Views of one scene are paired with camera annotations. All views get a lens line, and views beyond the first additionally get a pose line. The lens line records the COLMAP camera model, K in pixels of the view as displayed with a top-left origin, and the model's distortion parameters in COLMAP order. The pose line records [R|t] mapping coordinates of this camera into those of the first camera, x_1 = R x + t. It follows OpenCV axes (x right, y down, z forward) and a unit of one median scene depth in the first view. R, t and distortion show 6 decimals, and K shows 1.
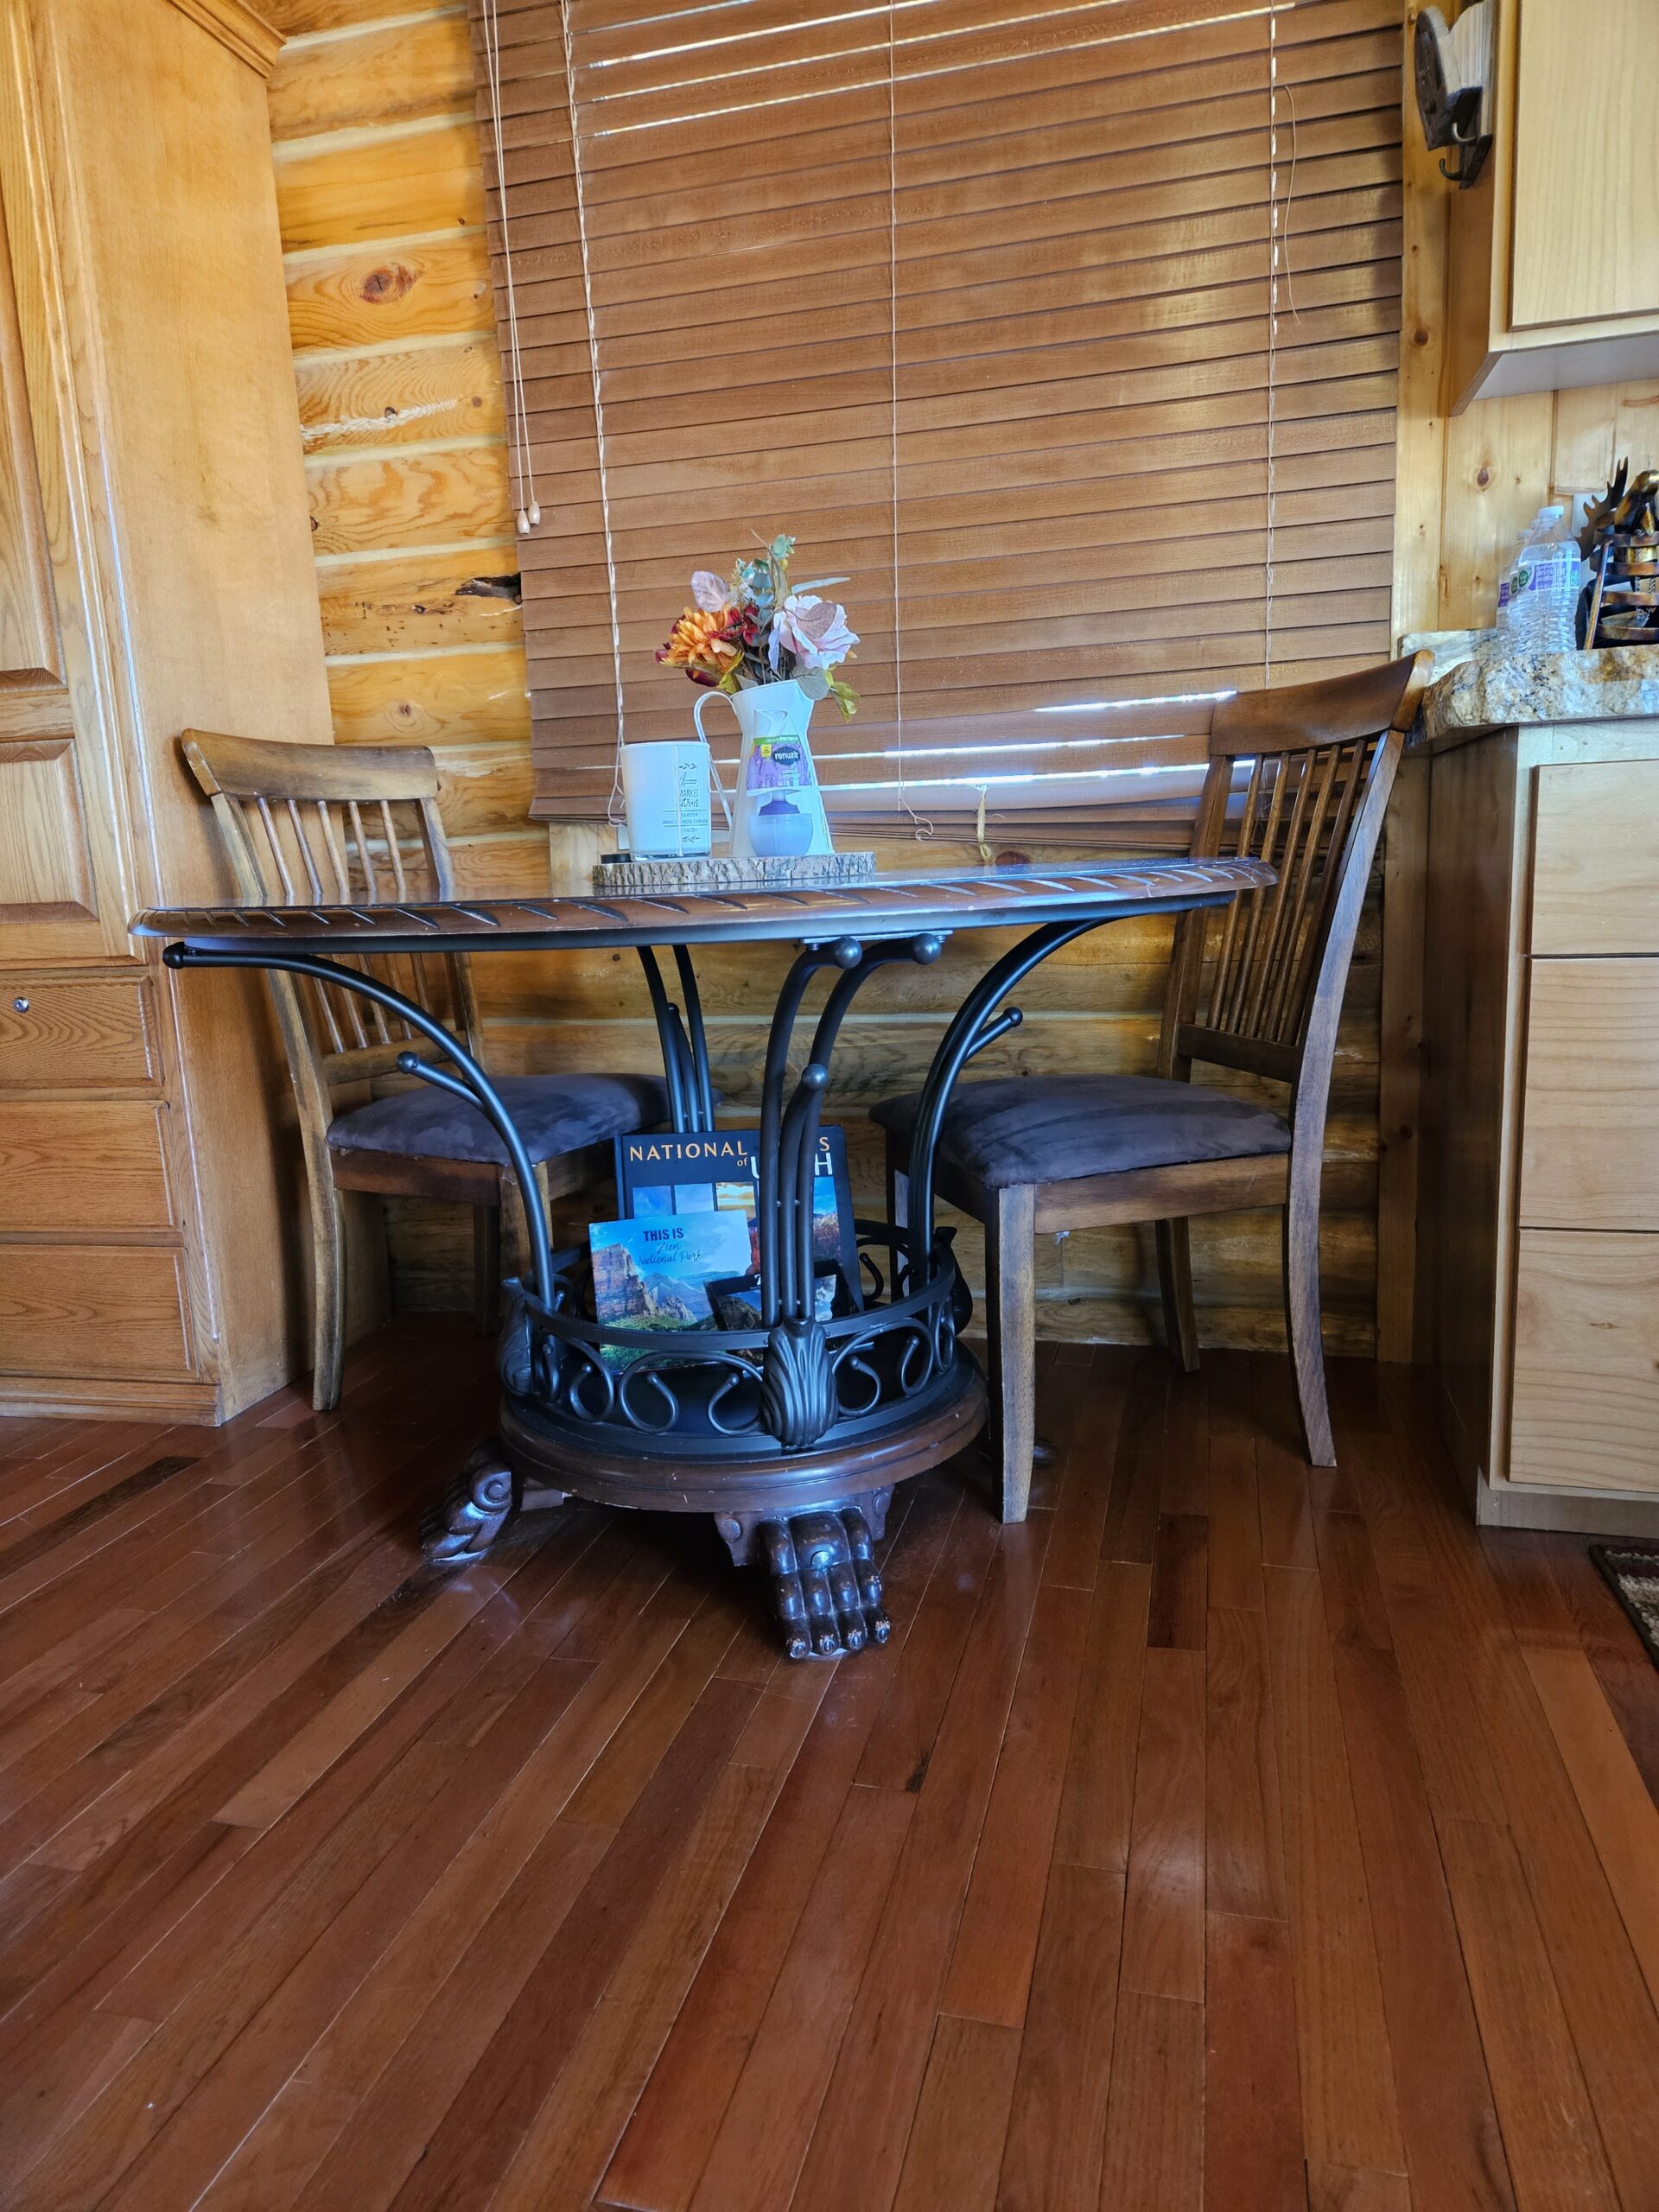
lens RADIAL K [[1483.3, 0, 811.5], [0, 1483.3, 1105.2], [0, 0, 1]] dist [0.047442, -0.029264]
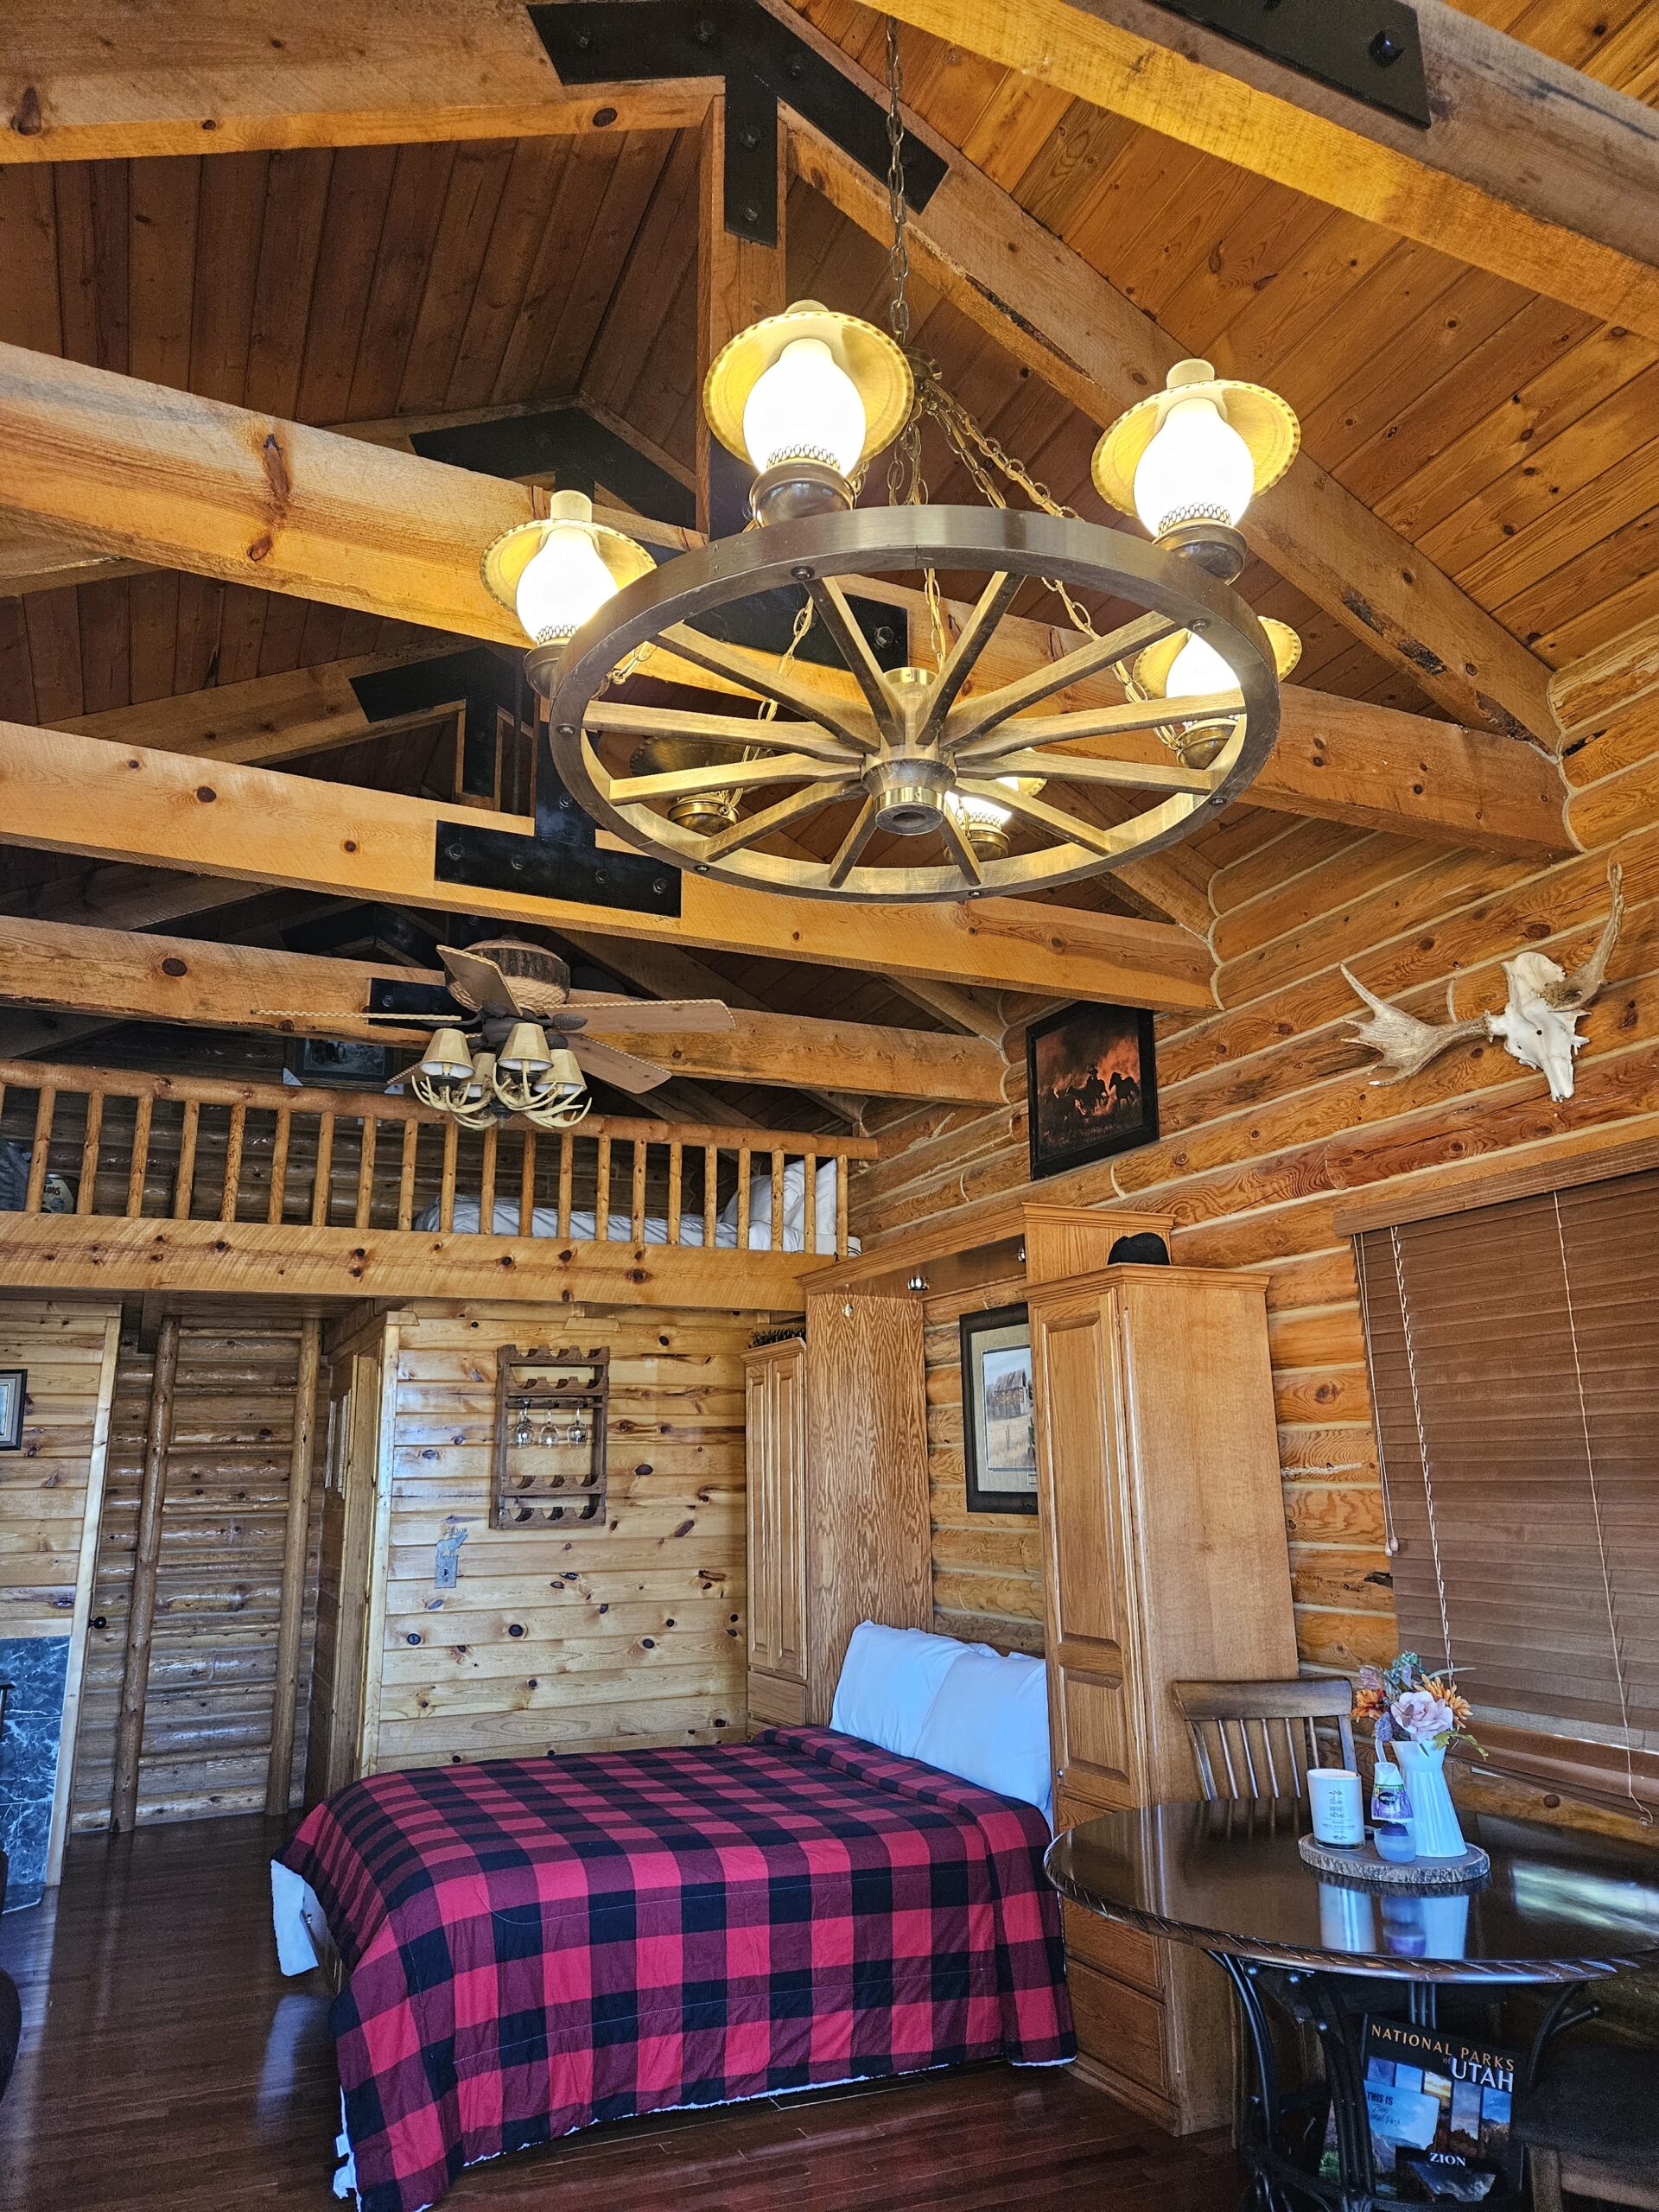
lens RADIAL K [[1483.3, 0, 822.3], [0, 1483.3, 1118.6], [0, 0, 1]] dist [0.047442, -0.029264]
pose [[0.628980, -0.148182, -0.763168, 0.732336], [-0.146655, 0.941425, -0.303663, -0.256304], [0.763463, 0.302920, 0.570406, -0.521231]]
